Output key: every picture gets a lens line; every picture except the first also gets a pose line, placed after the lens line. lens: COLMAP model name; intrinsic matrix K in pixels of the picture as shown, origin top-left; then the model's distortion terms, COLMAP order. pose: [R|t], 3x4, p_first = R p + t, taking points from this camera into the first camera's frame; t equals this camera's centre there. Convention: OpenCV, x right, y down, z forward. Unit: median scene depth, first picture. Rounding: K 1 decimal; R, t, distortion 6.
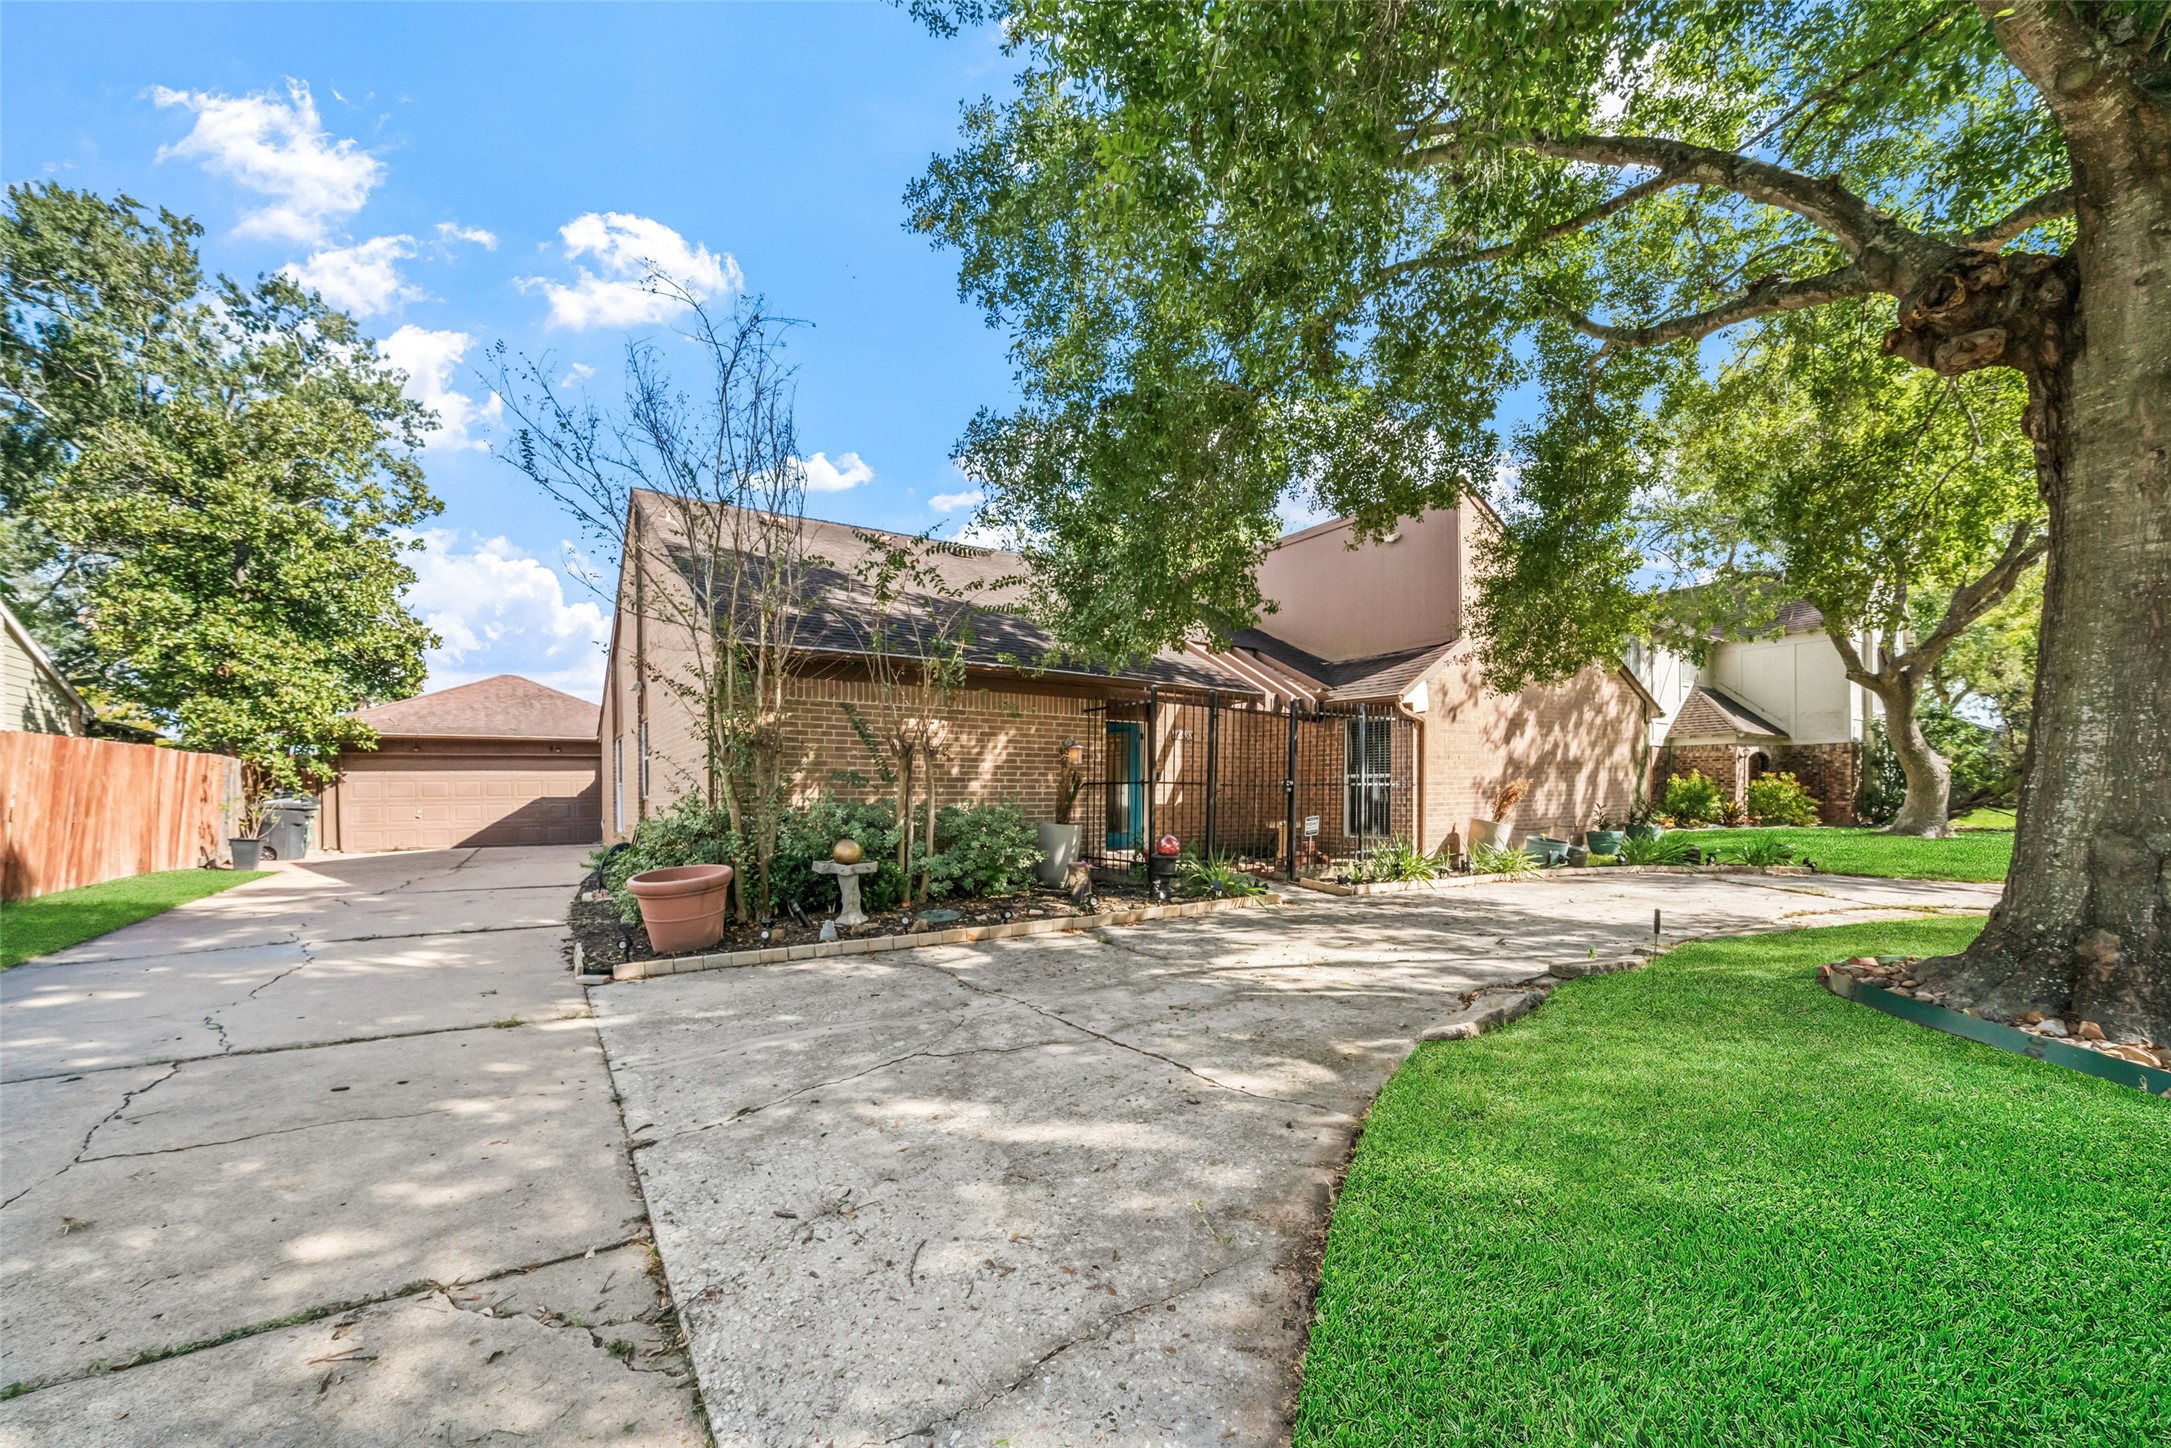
lens RADIAL K [[807.4, 0, 1080.0], [0, 807.4, 785.4], [0, 0, 1]] dist [-0.006694, -0.000007]
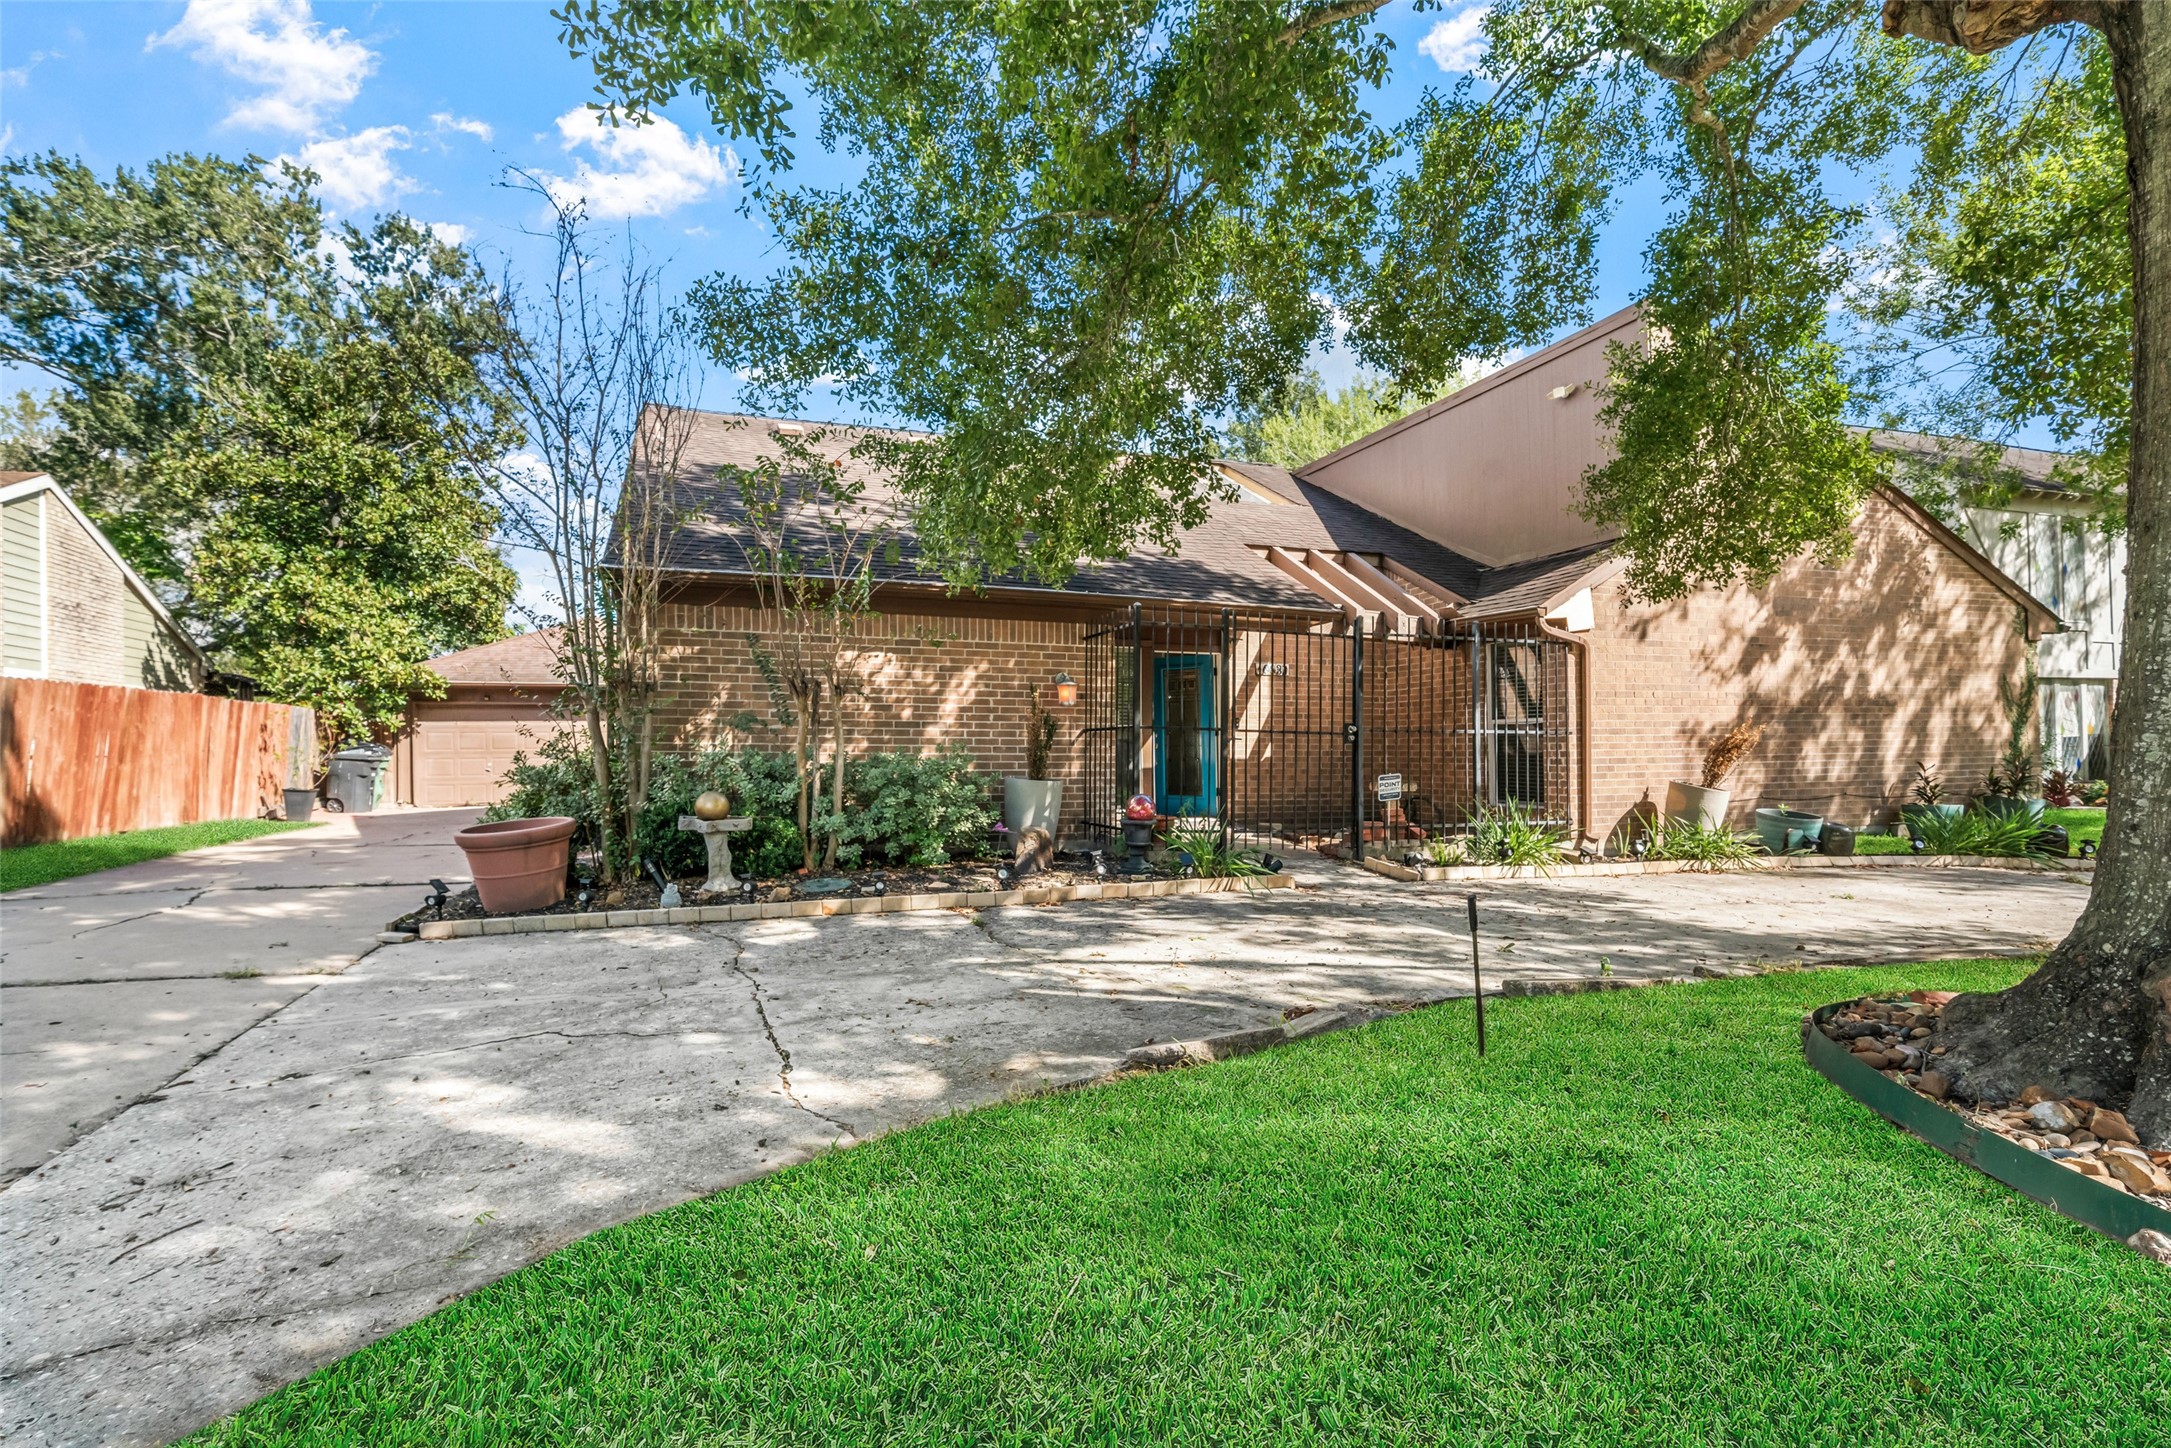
lens RADIAL K [[1008.3, 0, 1082.1], [0, 1008.3, 723.2], [0, 0, 1]] dist [0.001166, 0.000444]
pose [[0.971456, -0.003000, -0.237203, 0.171863], [-0.001565, 0.999817, -0.019054, 0.007303], [0.237216, 0.018882, 0.971273, 0.025571]]
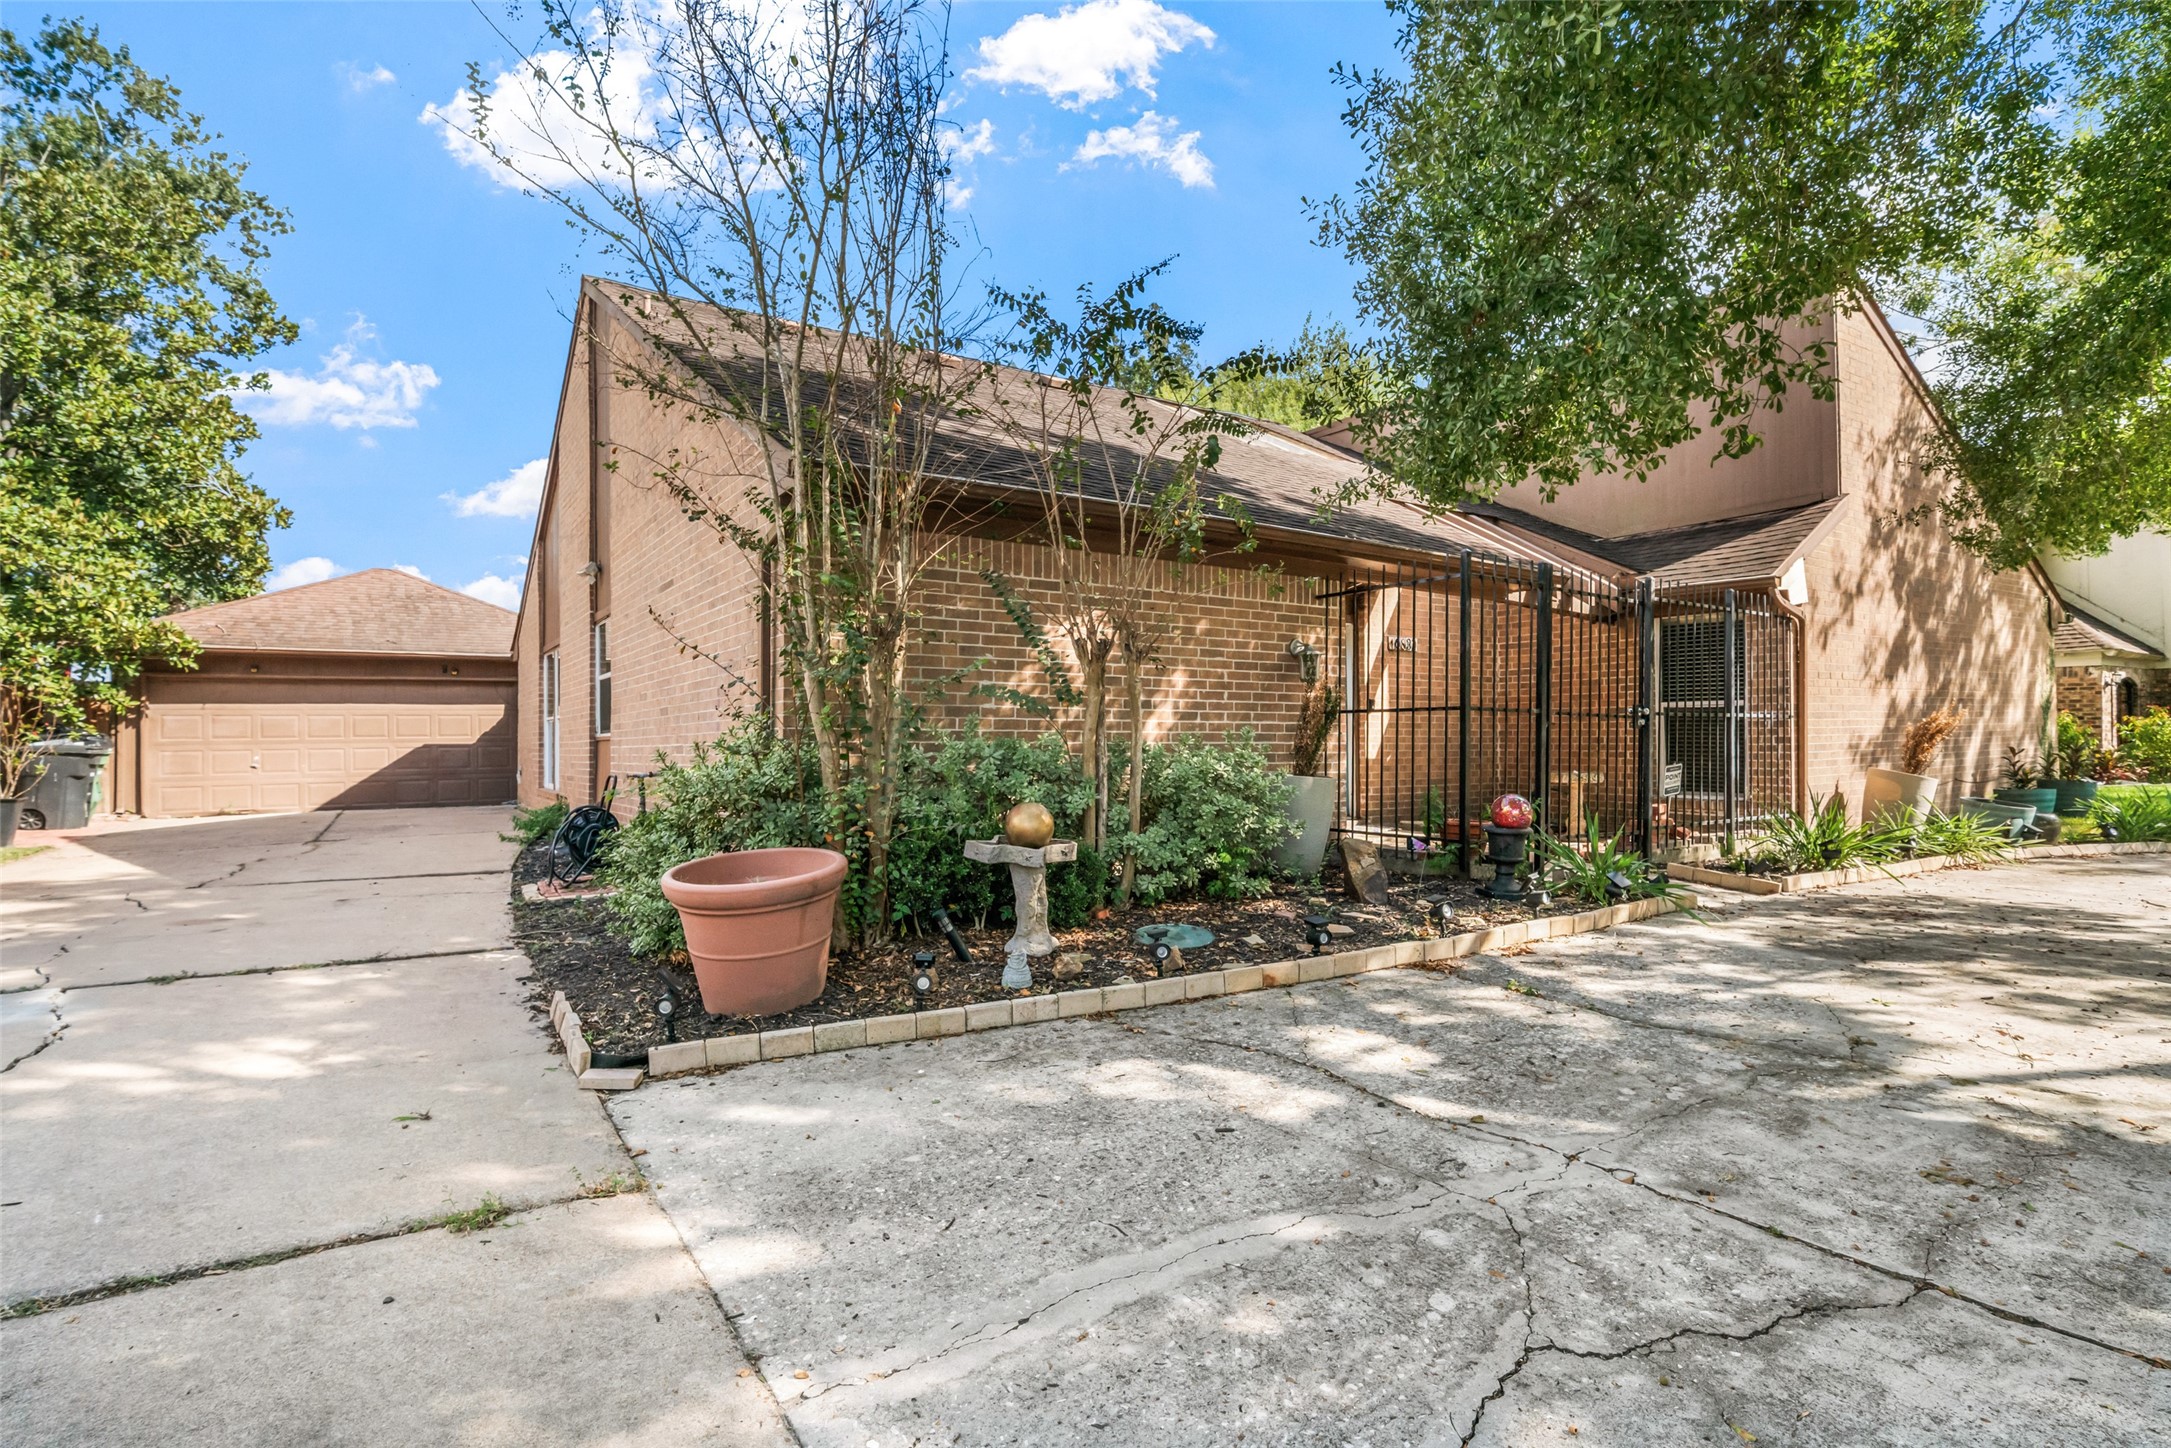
lens RADIAL K [[1030.5, 0, 1086.1], [0, 1030.5, 703.3], [0, 0, 1]] dist [0.002778, -0.000668]
pose [[0.999973, 0.000658, -0.007280, -0.120867], [-0.000839, 0.999690, -0.024902, 0.007927], [0.007261, 0.024908, 0.999663, 0.138498]]
